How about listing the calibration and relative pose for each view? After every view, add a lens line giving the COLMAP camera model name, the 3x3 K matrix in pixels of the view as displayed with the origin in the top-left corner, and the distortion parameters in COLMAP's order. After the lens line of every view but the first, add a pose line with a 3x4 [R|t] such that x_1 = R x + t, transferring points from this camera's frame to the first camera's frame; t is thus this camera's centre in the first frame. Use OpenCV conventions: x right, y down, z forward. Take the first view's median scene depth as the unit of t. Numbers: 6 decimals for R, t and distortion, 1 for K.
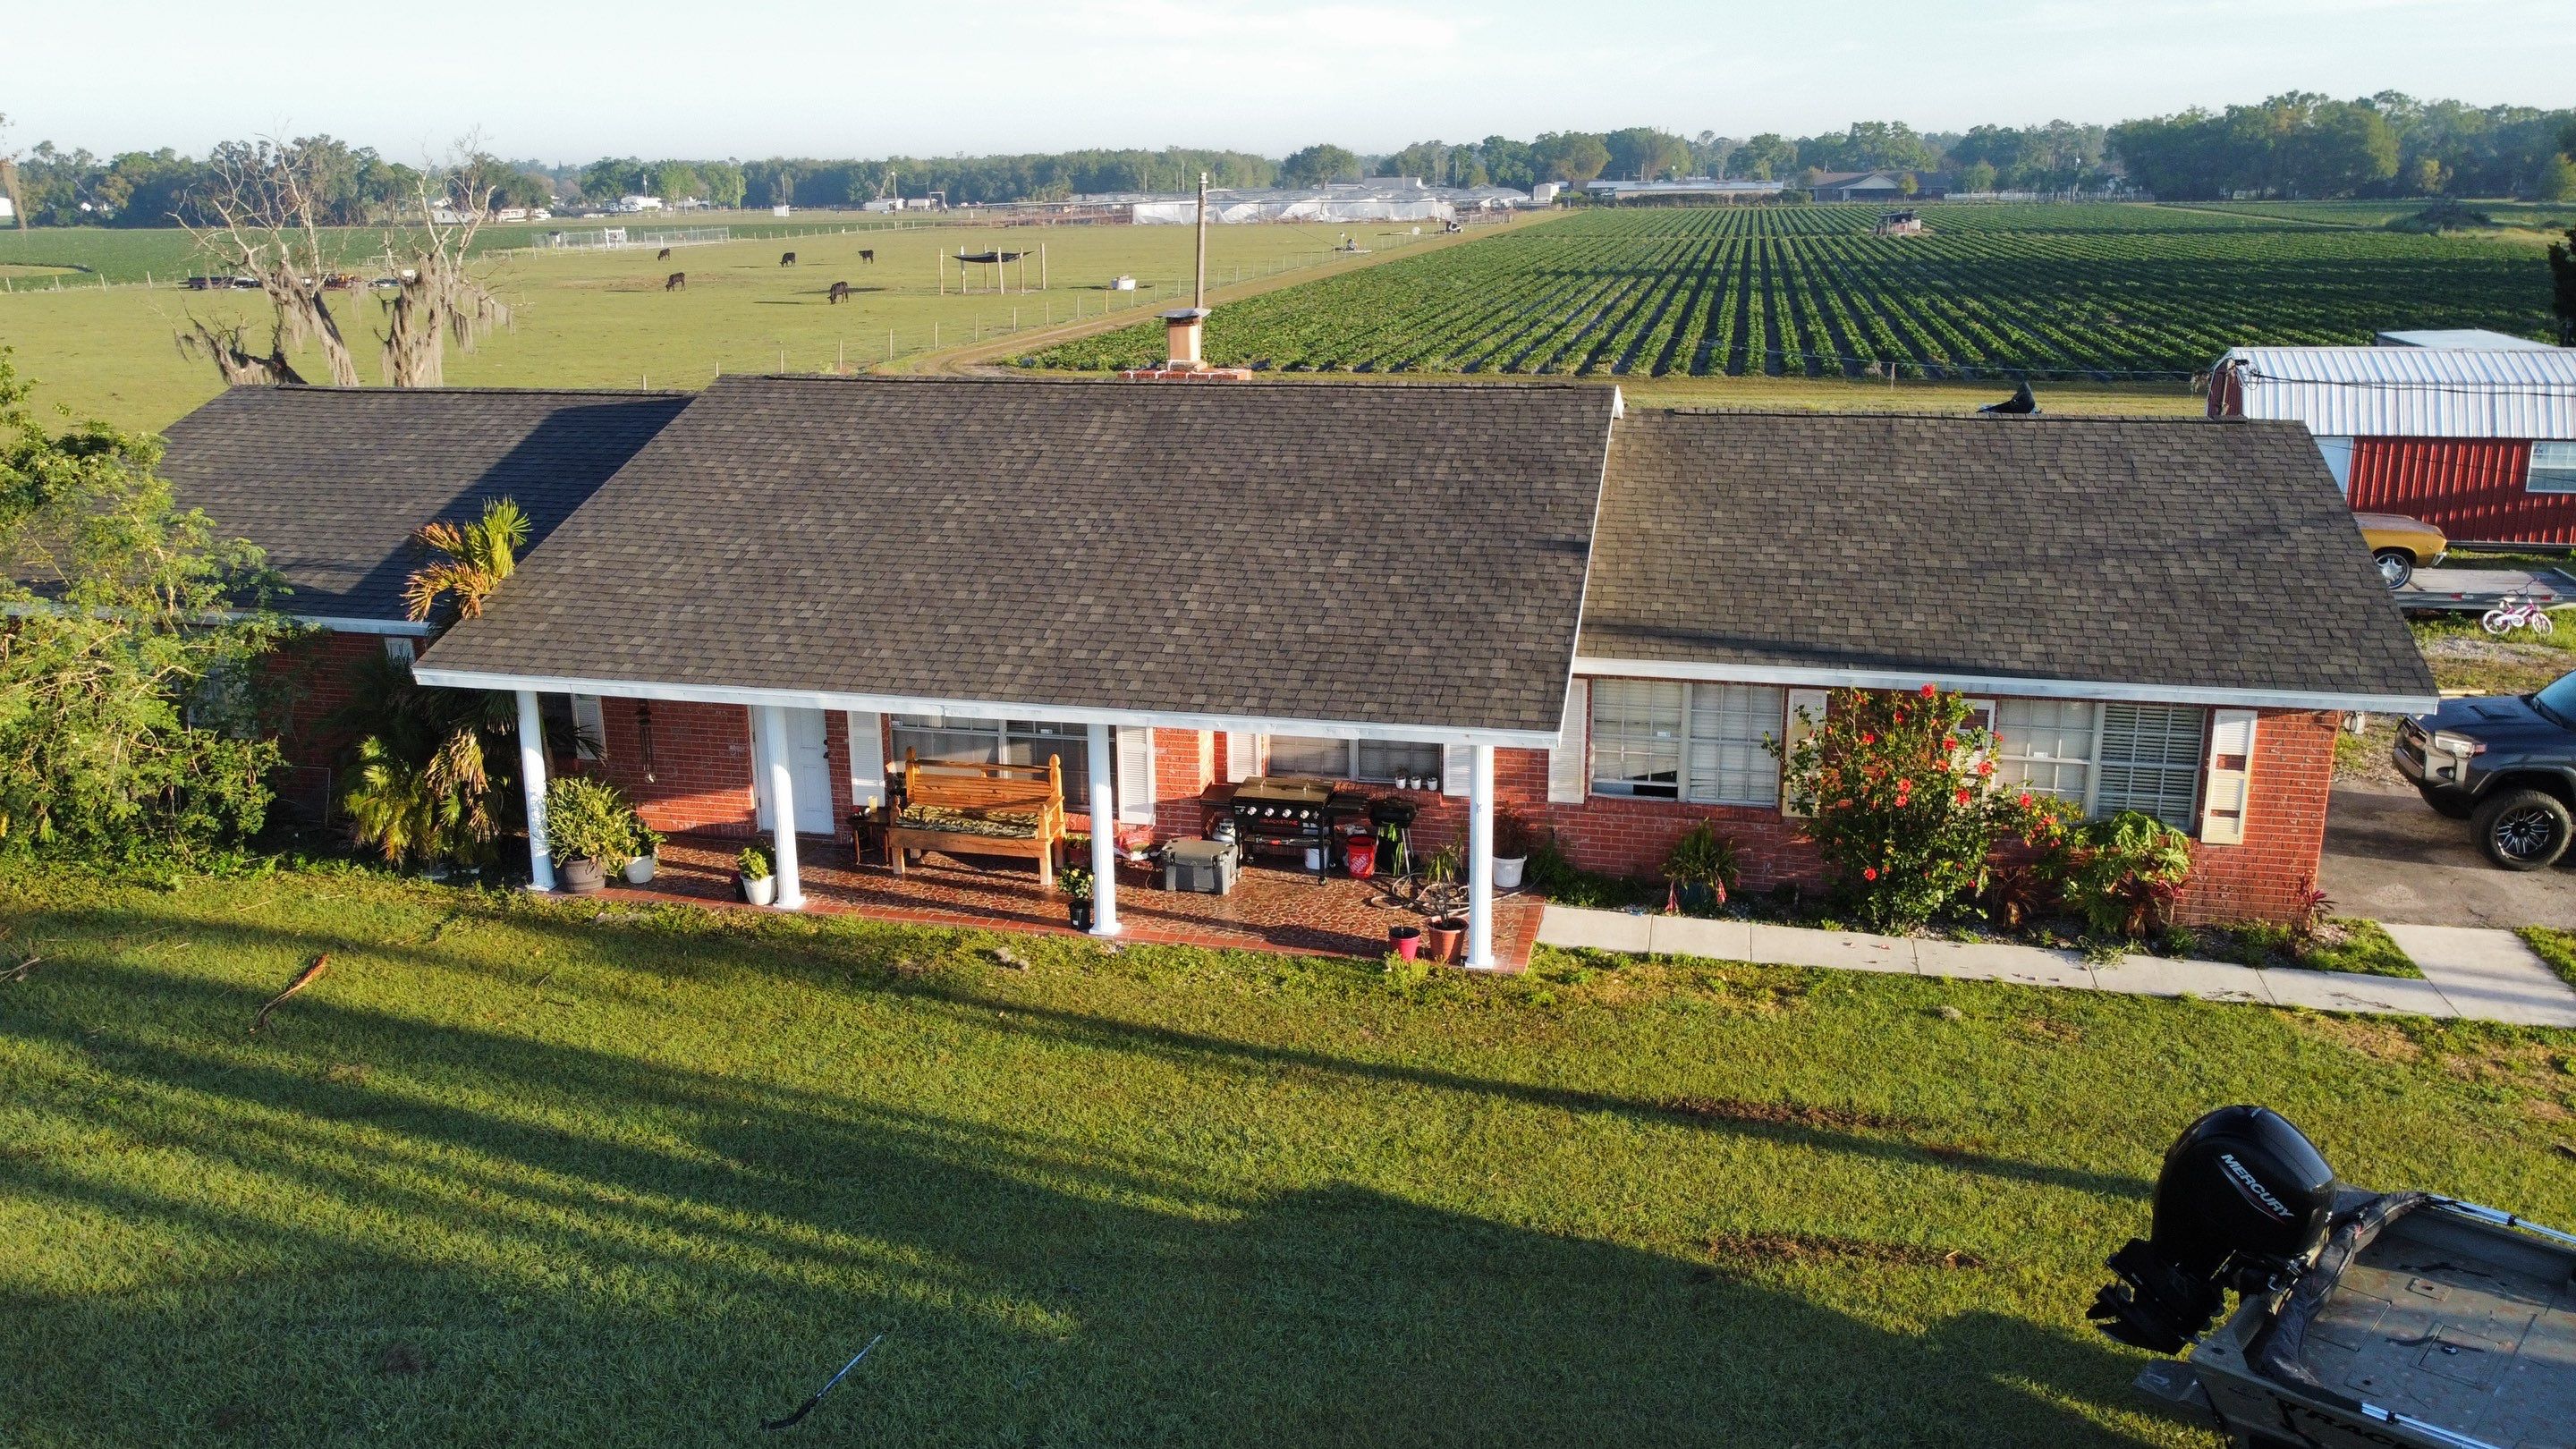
lens RADIAL K [[1940.7, 0, 1260.0], [0, 1940.7, 698.2], [0, 0, 1]] dist [0.006478, -0.006929]
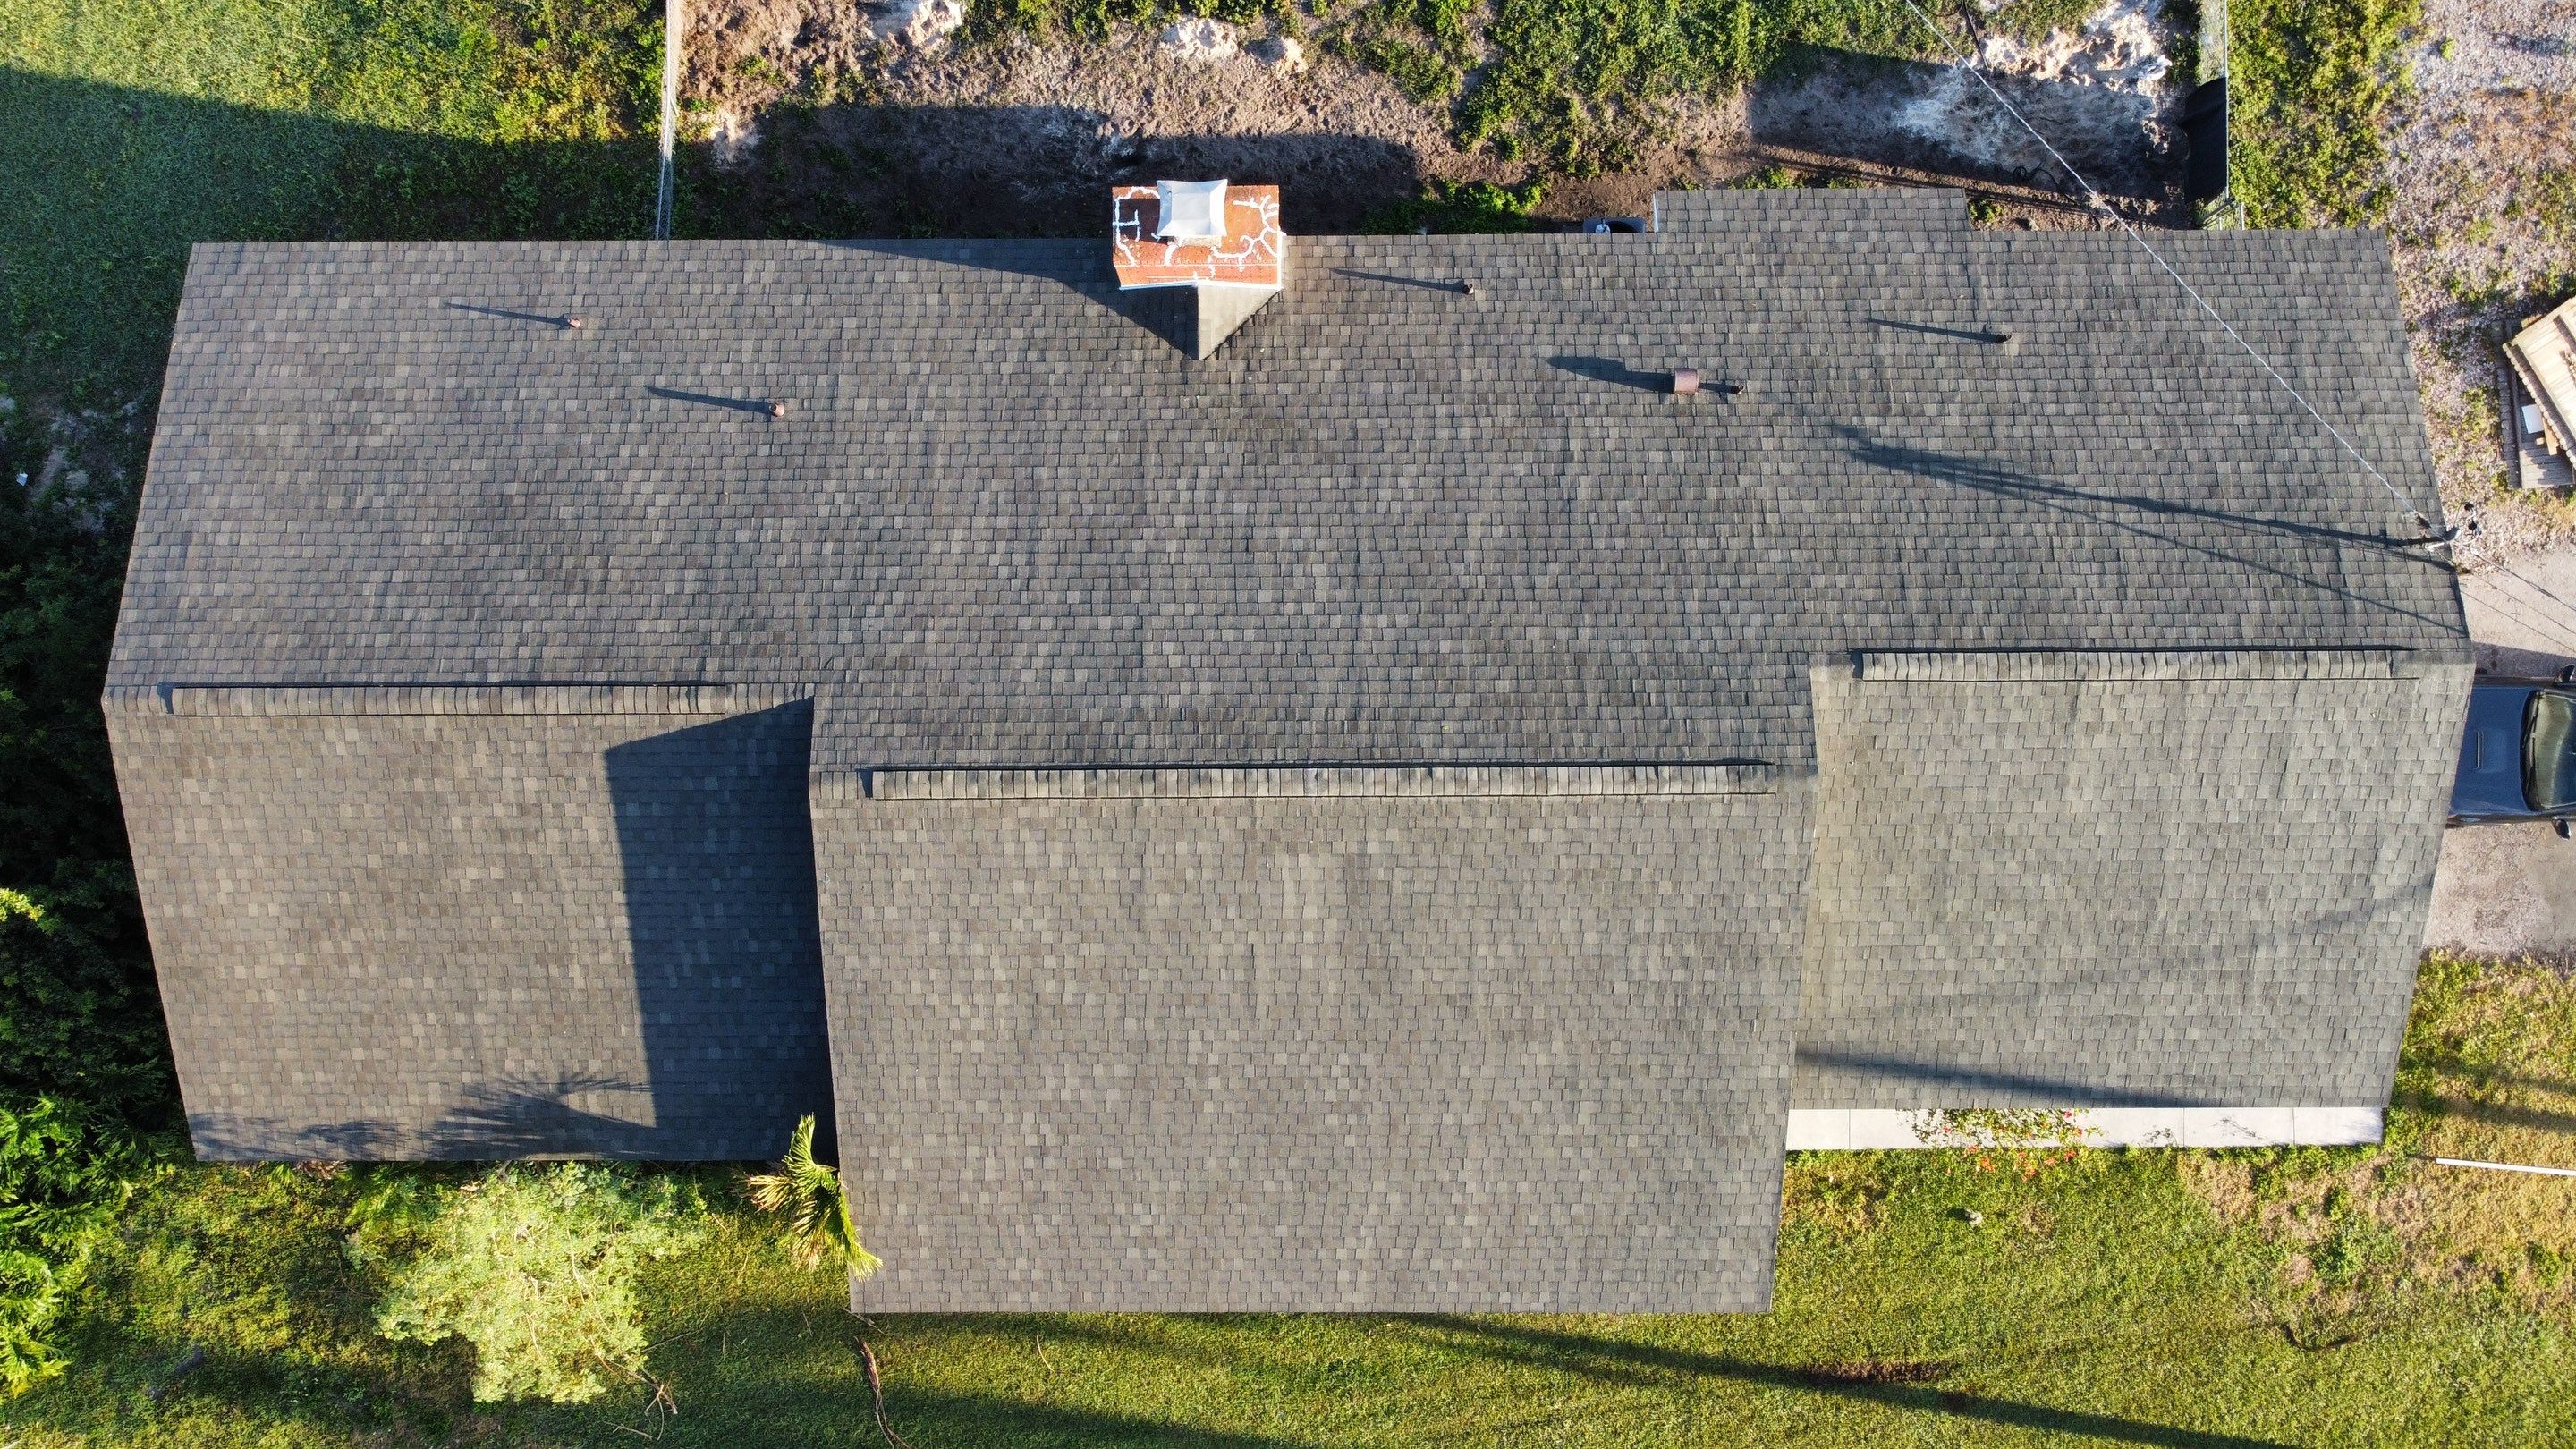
lens RADIAL K [[1940.7, 0, 1258.1], [0, 1940.7, 699.1], [0, 0, 1]] dist [0.006478, -0.006929]
pose [[0.971256, -0.238026, 0.002325, -0.095084], [0.061128, 0.258847, 0.963982, -1.320161], [-0.230055, -0.936131, 0.265956, 0.990198]]
